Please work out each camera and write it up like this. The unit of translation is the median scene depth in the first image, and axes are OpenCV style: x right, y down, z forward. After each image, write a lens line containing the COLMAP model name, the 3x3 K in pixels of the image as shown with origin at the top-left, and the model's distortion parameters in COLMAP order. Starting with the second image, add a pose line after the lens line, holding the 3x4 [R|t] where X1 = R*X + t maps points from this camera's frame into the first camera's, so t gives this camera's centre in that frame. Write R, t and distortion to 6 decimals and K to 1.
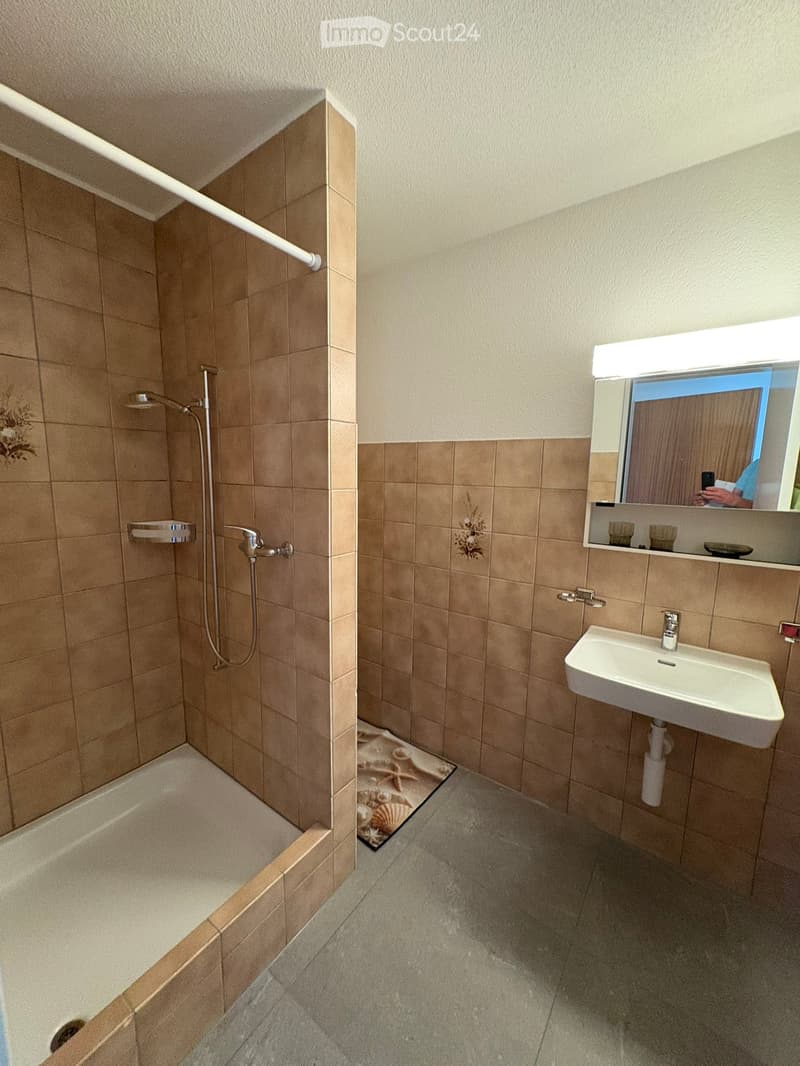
lens RADIAL K [[413.7, 0, 401.2], [0, 413.7, 533.0], [0, 0, 1]] dist [-0.002333, -0.000067]
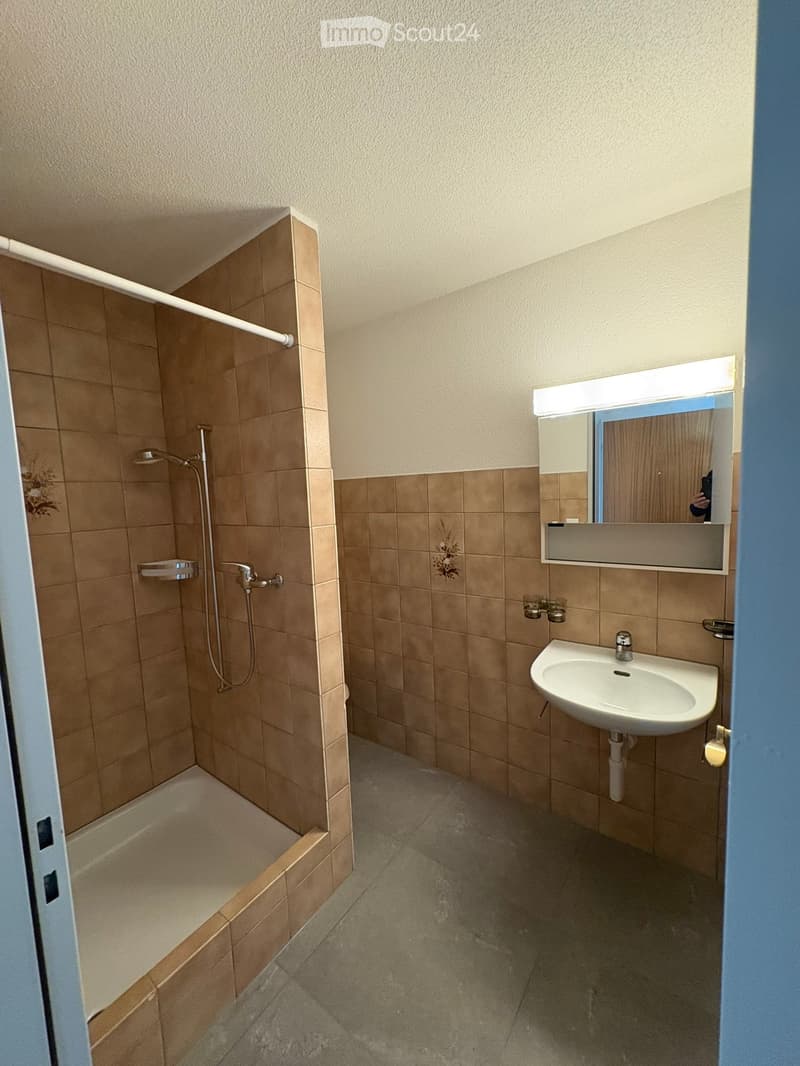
lens RADIAL K [[413.7, 0, 399.9], [0, 413.7, 534.3], [0, 0, 1]] dist [-0.002333, -0.000067]
pose [[0.998359, -0.056692, -0.008141, 0.072939], [0.056206, 0.997119, -0.050942, -0.008992], [0.011006, 0.050401, 0.998668, -0.134694]]
